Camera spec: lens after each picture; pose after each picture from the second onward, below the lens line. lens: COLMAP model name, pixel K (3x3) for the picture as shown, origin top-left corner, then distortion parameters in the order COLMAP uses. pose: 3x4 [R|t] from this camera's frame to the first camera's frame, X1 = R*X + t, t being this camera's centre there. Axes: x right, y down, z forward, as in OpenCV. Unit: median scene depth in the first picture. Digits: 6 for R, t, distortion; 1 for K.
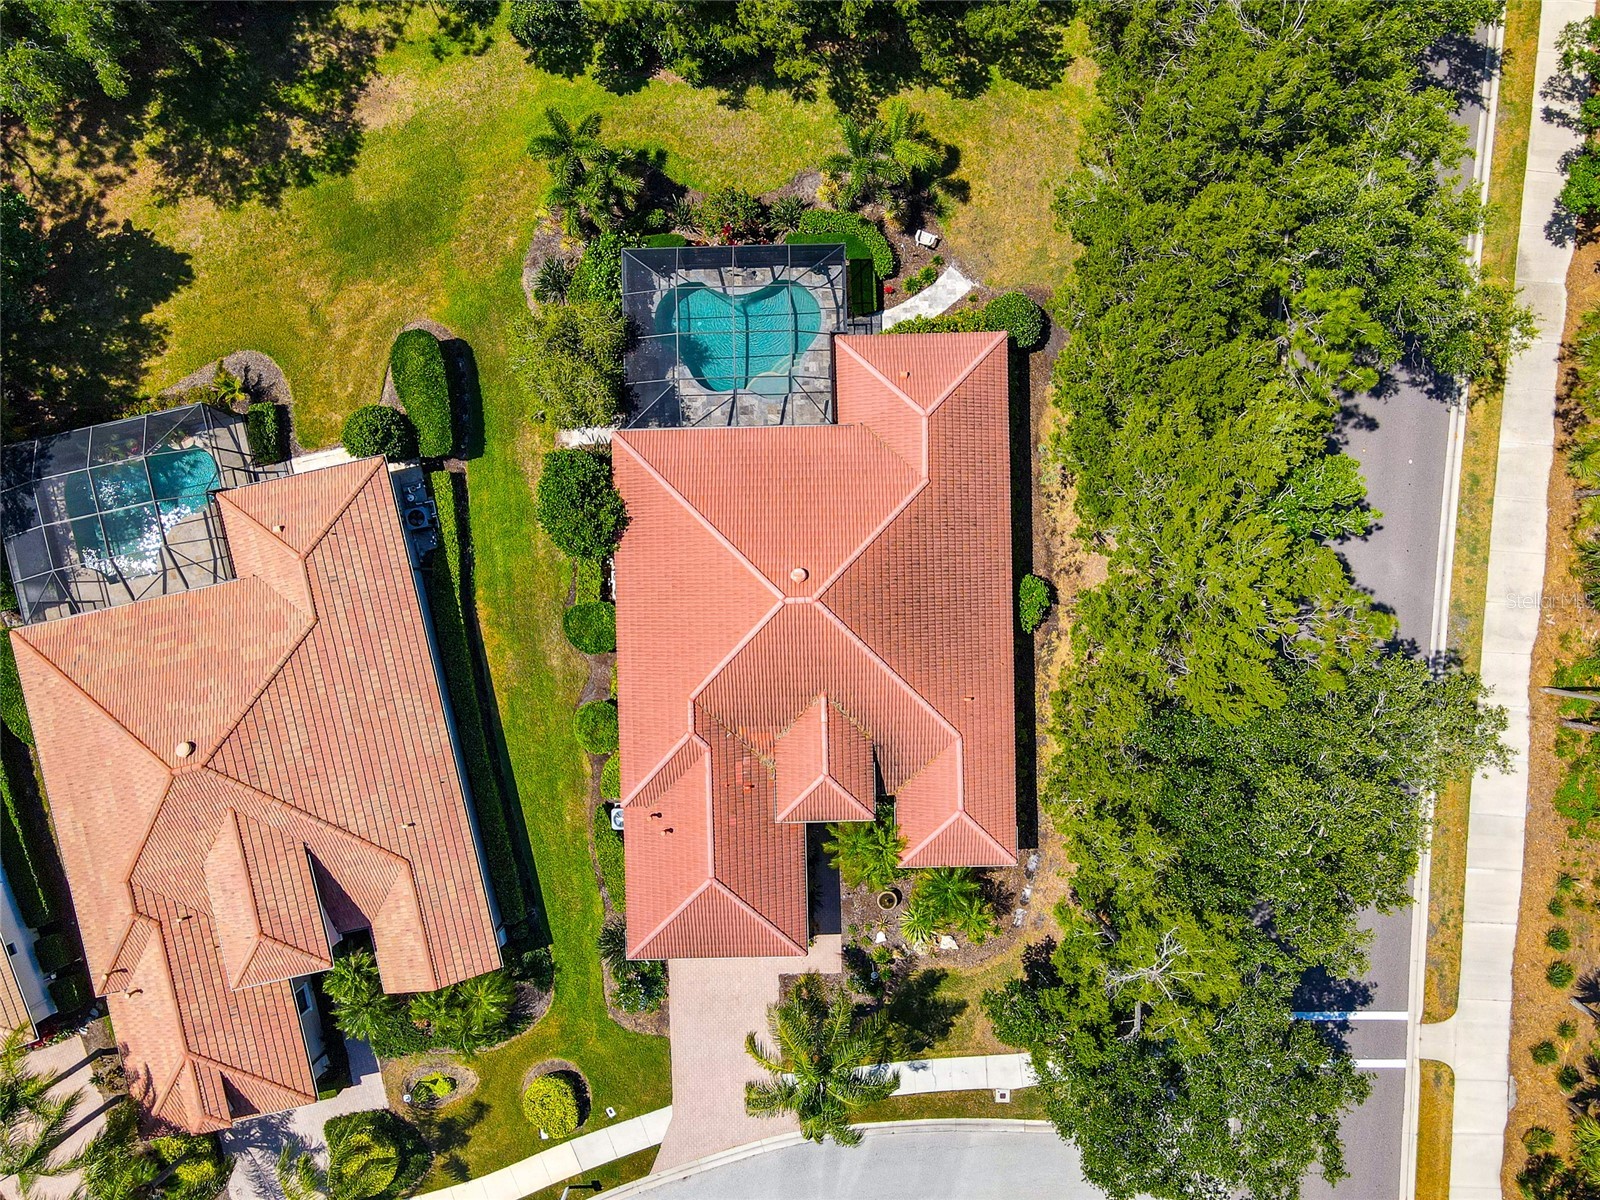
lens RADIAL K [[1176.3, 0, 791.3], [0, 1176.3, 599.0], [0, 0, 1]] dist [0.010313, 0.001309]
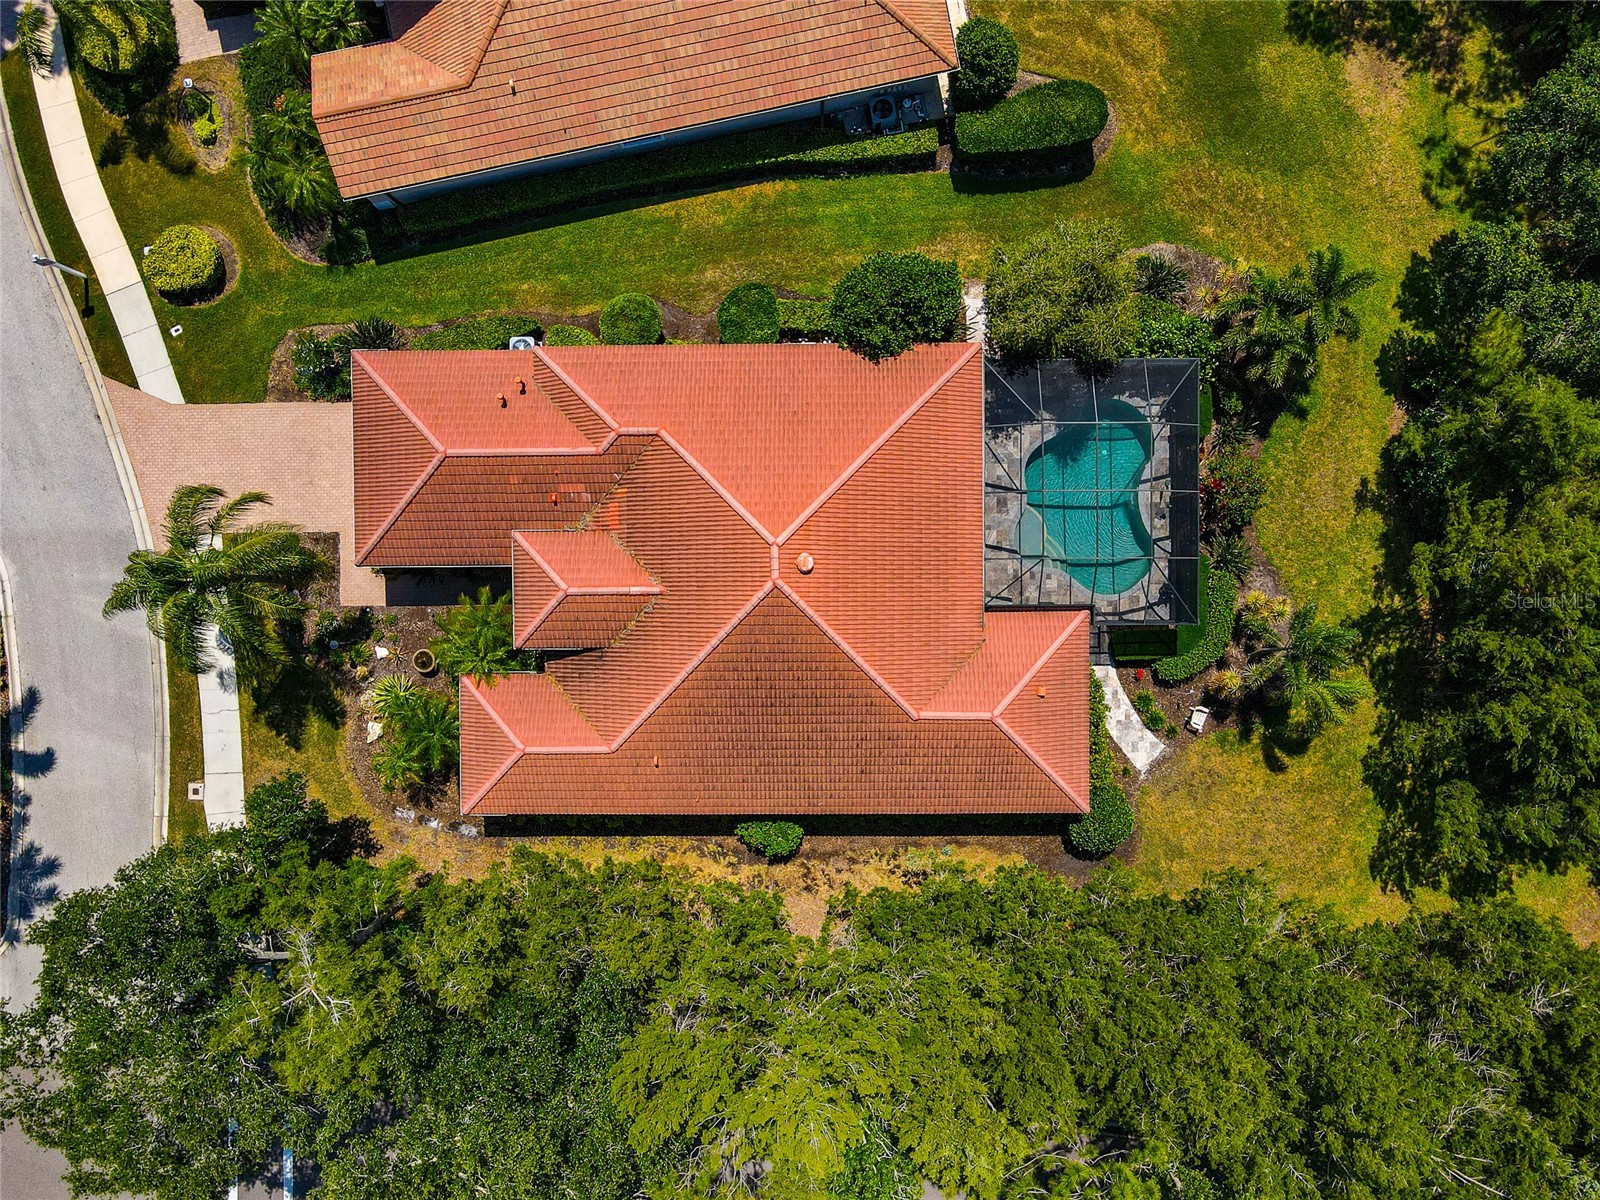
lens RADIAL K [[1193.3, 0, 795.0], [0, 1193.3, 602.8], [0, 0, 1]] dist [0.000907, 0.005121]
pose [[-0.016469, 0.999215, 0.036036, 0.003923], [-0.999864, -0.016456, -0.000669, -0.011422], [-0.000076, -0.036042, 0.999350, 0.138035]]
